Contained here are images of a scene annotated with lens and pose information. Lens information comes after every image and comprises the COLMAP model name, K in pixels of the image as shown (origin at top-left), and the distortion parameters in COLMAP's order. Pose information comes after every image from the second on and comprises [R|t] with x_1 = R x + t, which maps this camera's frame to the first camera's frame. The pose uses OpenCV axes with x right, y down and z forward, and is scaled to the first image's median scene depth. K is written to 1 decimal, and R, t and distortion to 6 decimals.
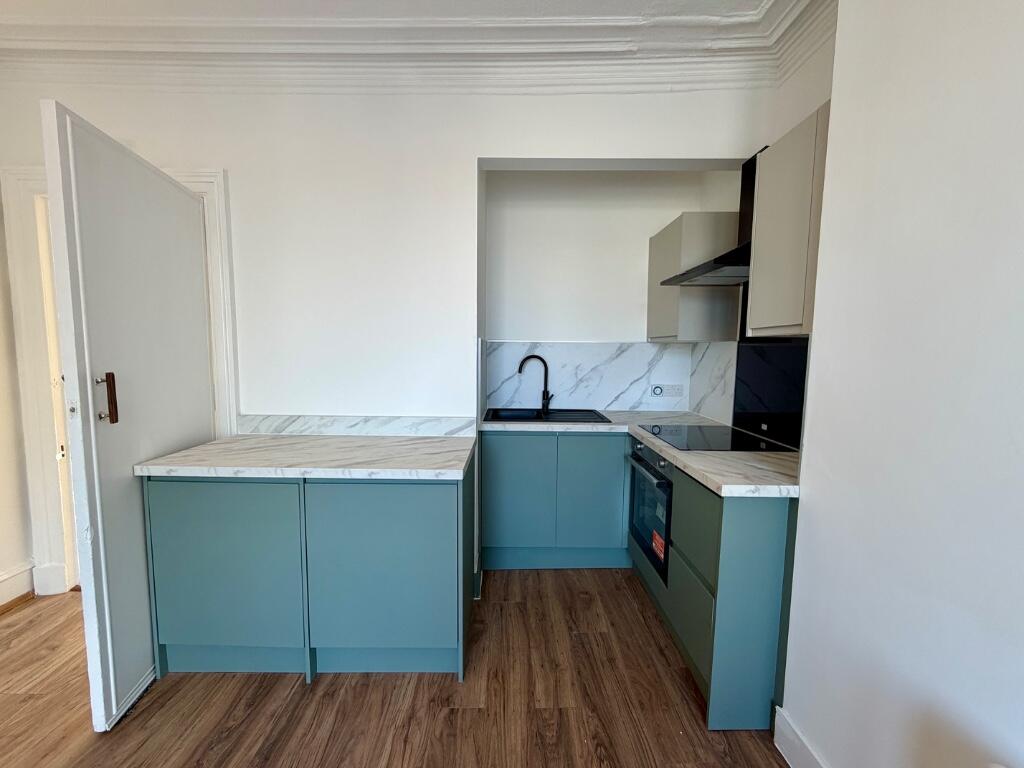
lens RADIAL K [[409.1, 0, 511.6], [0, 409.1, 386.4], [0, 0, 1]] dist [0.000321, 0.000209]
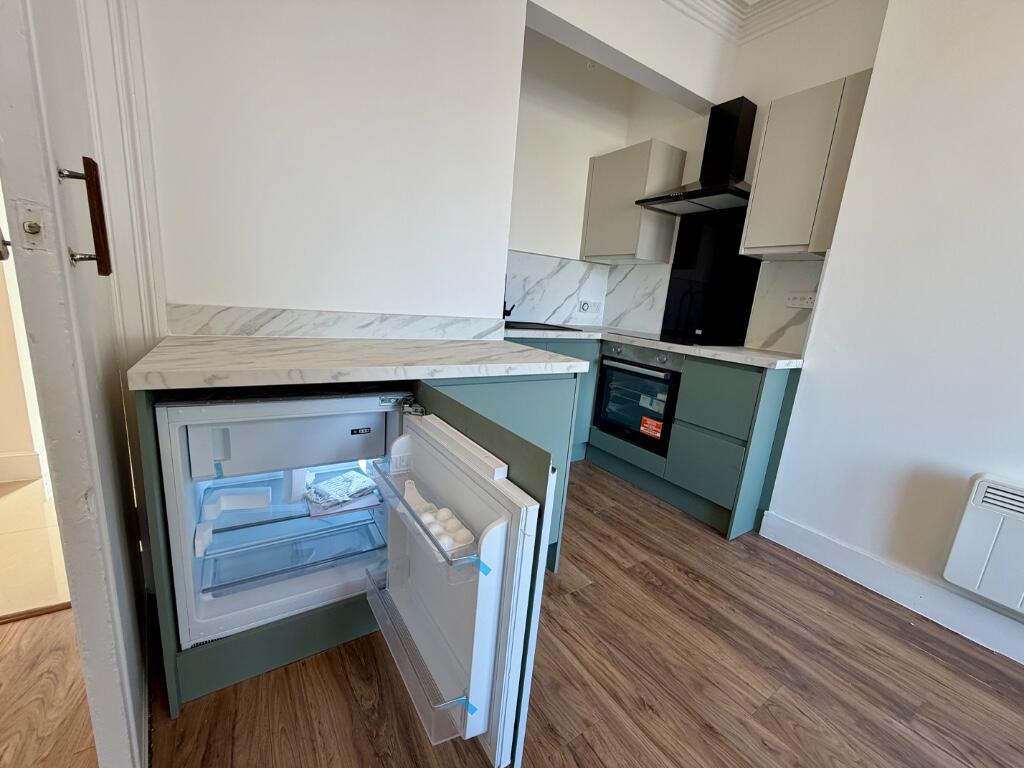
lens RADIAL K [[409.1, 0, 512.1], [0, 409.1, 386.6], [0, 0, 1]] dist [0.000321, 0.000209]
pose [[0.838609, -0.061423, 0.541259, -0.619791], [-0.022084, 0.988972, 0.146446, 0.097730], [-0.544286, -0.134764, 0.828005, 0.232597]]
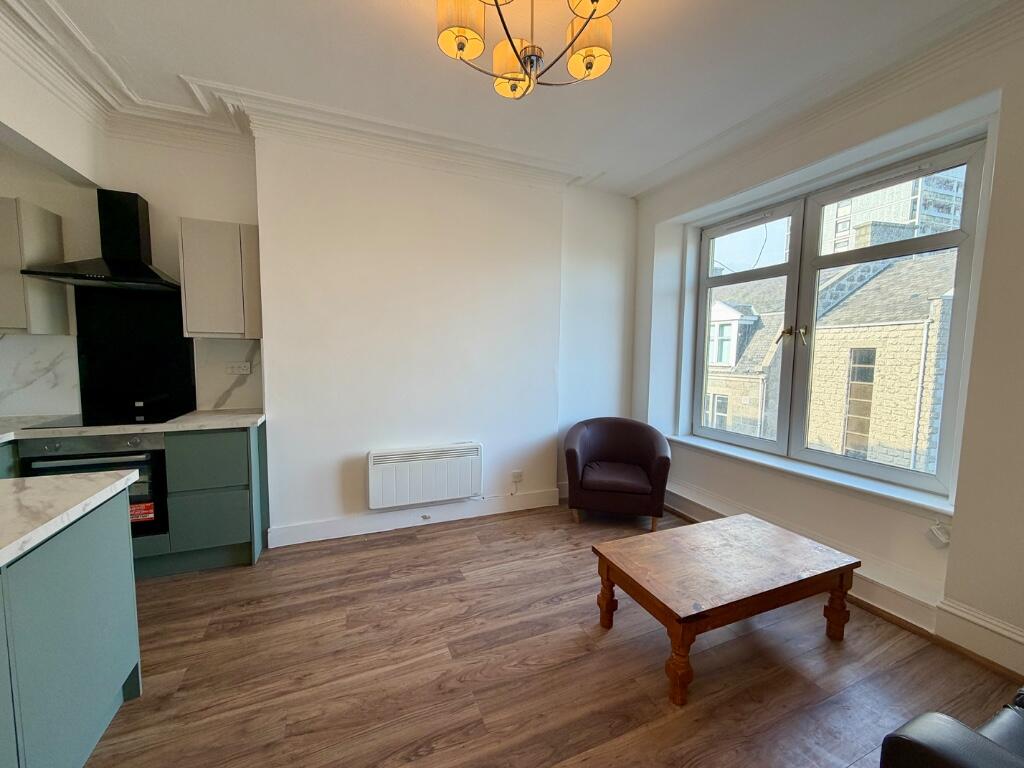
lens RADIAL K [[409.1, 0, 510.0], [0, 409.1, 386.0], [0, 0, 1]] dist [0.000321, 0.000209]
pose [[-0.376085, -0.094679, 0.921735, -1.058012], [0.065273, 0.989587, 0.128281, -0.049299], [-0.924283, 0.108409, -0.365989, 0.399071]]
